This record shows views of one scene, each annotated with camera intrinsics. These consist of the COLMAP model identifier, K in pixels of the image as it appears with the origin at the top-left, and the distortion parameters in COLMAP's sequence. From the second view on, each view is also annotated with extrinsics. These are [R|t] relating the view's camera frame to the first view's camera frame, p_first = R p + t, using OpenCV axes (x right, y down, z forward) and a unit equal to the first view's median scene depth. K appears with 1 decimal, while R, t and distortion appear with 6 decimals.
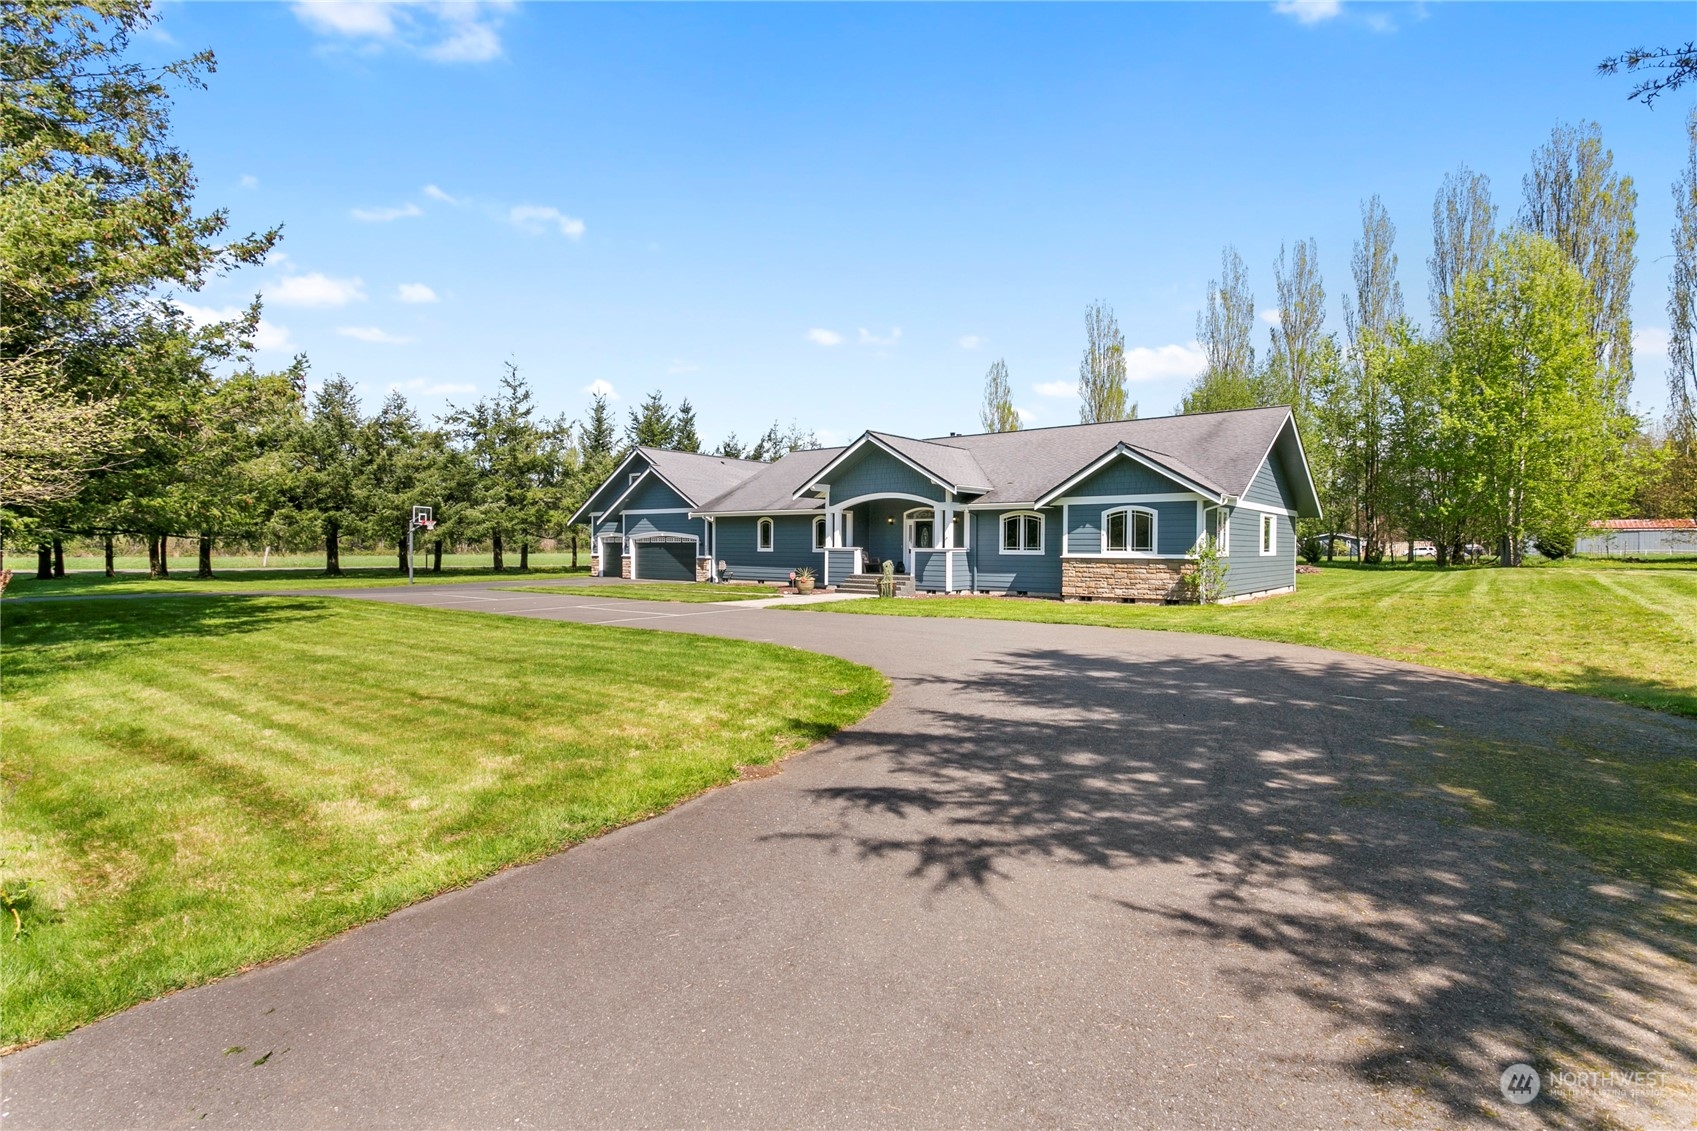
lens RADIAL K [[821.1, 0, 846.7], [0, 821.1, 550.0], [0, 0, 1]] dist [0.003002, 0.000742]
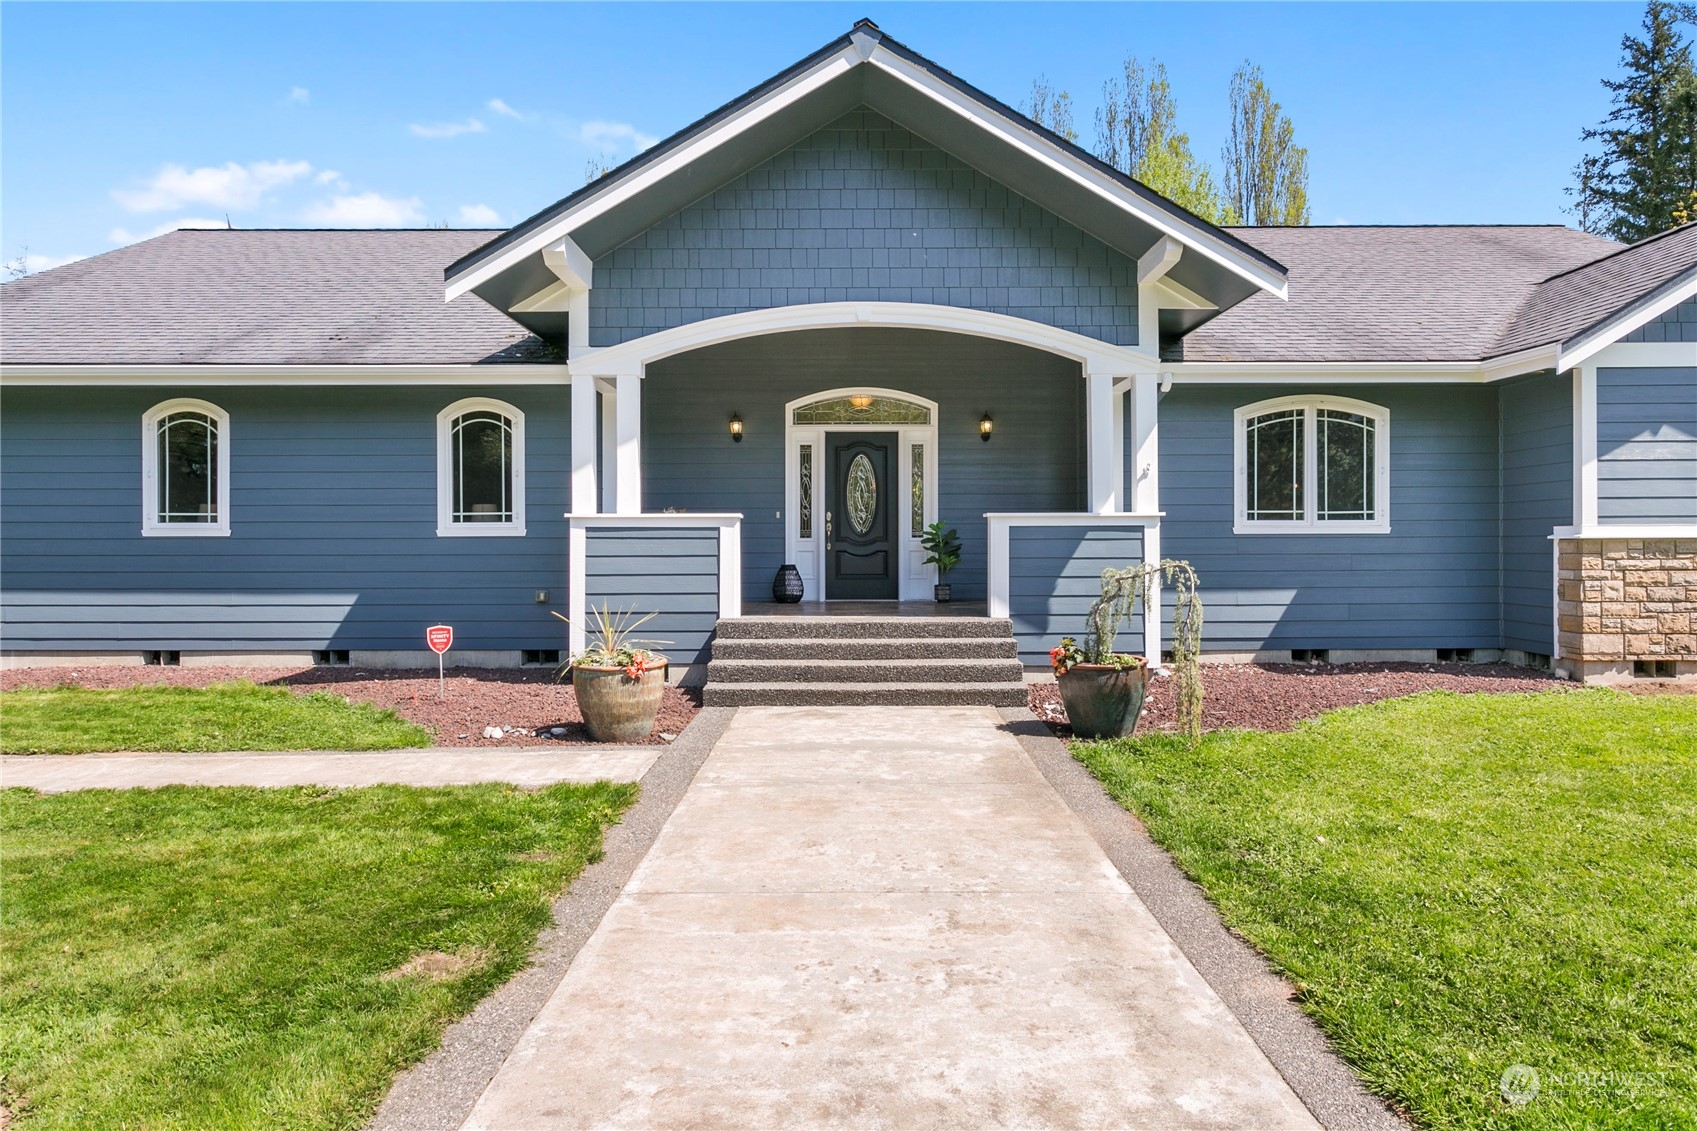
lens RADIAL K [[1019.0, 0, 853.9], [0, 1019.0, 551.6], [0, 0, 1]] dist [0.002150, 0.001318]
pose [[0.780353, -0.015778, 0.625140, -0.152417], [0.010550, 0.999872, 0.012067, 0.005229], [-0.625250, -0.002822, 0.780419, 0.710464]]
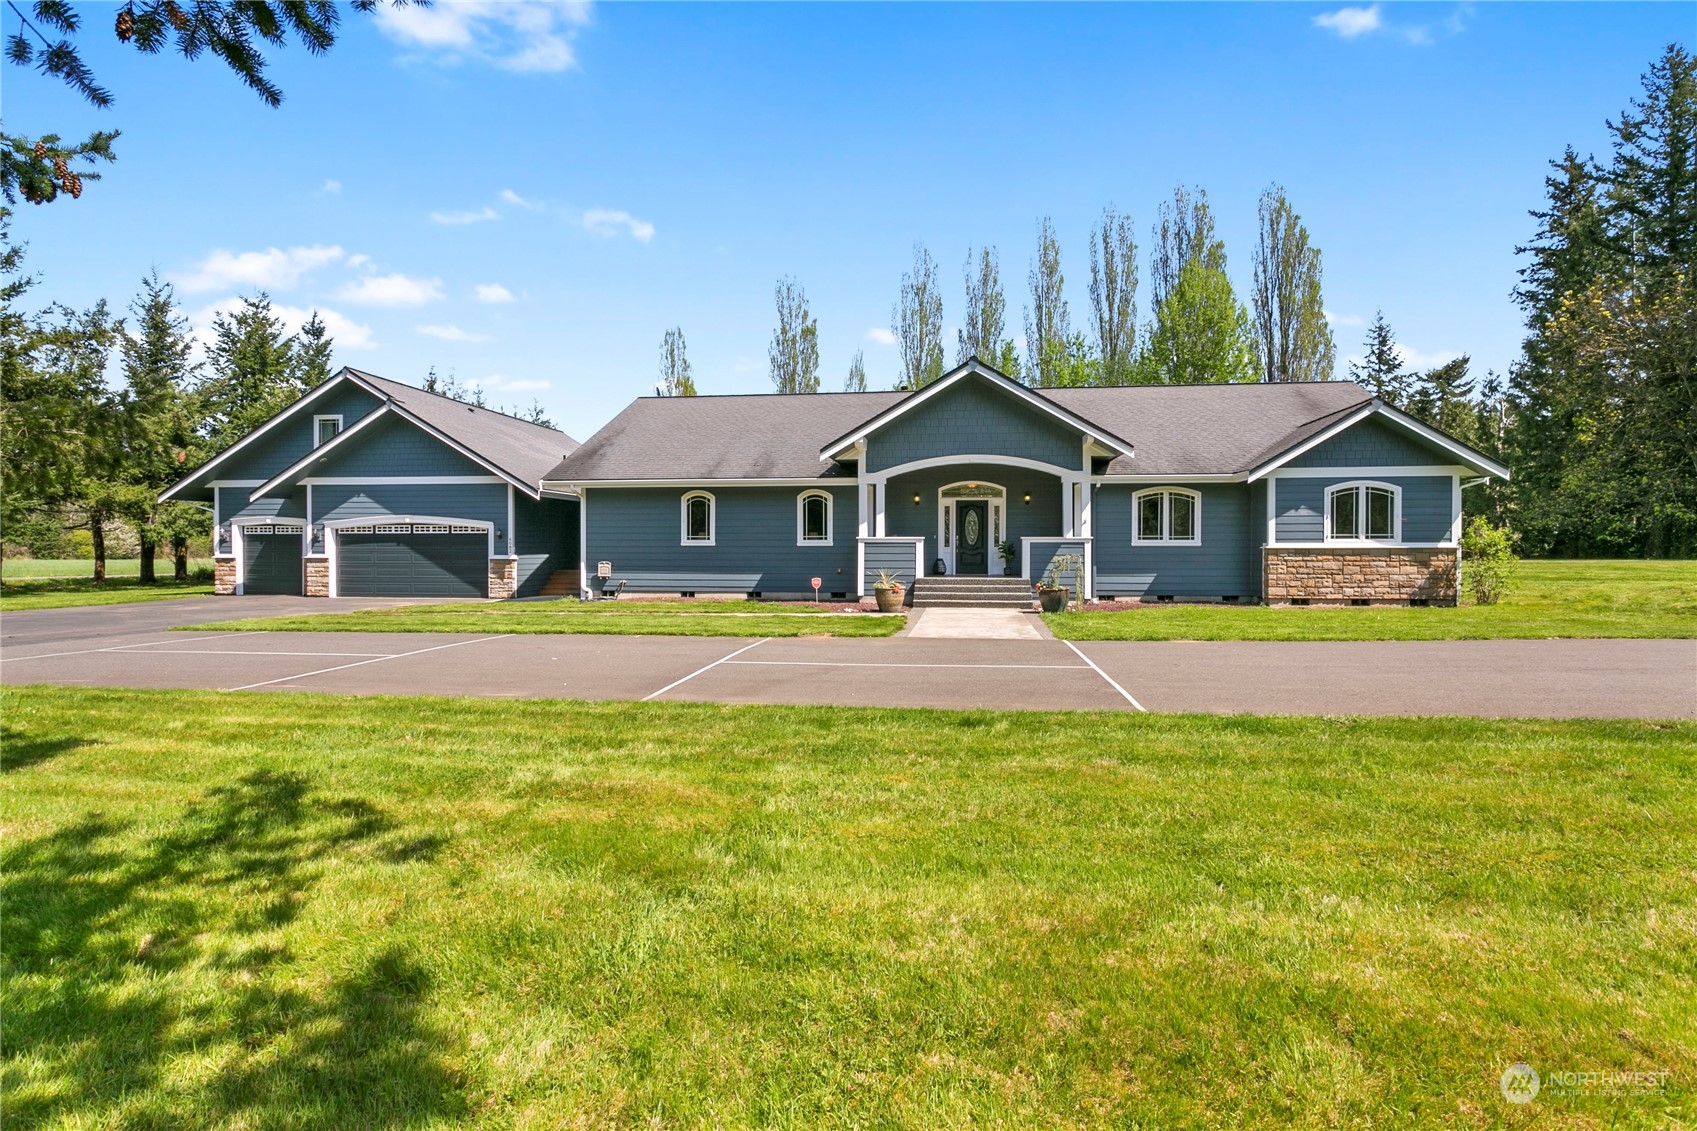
lens RADIAL K [[853.0, 0, 858.0], [0, 853.0, 559.9], [0, 0, 1]] dist [-0.002814, 0.002555]
pose [[0.852635, -0.010712, 0.522397, -0.377390], [0.006327, 0.999928, 0.010176, 0.007744], [-0.522469, -0.005372, 0.852642, 0.432930]]
